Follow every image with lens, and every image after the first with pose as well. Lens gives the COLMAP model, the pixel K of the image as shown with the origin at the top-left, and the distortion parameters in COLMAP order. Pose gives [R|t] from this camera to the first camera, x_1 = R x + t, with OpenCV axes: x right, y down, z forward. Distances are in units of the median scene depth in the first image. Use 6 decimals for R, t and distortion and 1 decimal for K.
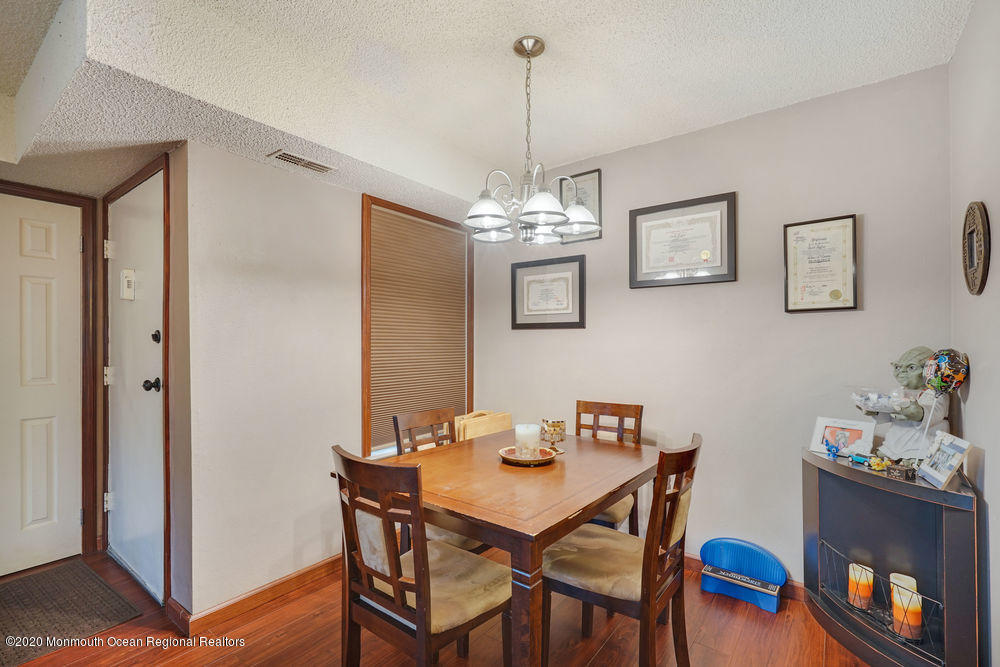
lens RADIAL K [[449.6, 0, 496.1], [0, 449.6, 340.8], [0, 0, 1]] dist [-0.001597, -0.000037]
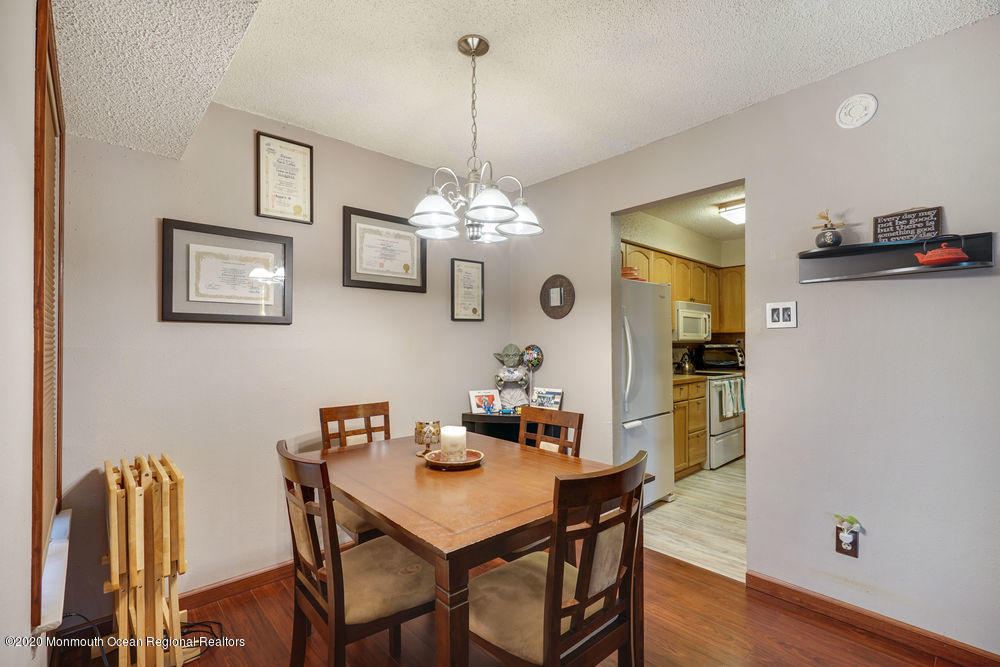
lens RADIAL K [[449.1, 0, 491.1], [0, 449.1, 338.6], [0, 0, 1]] dist [-0.003599, 0.001669]
pose [[0.188834, 0.009261, 0.981965, -0.753472], [0.000257, 0.999955, -0.009481, 0.007840], [-0.982009, 0.002042, 0.188823, 0.643425]]
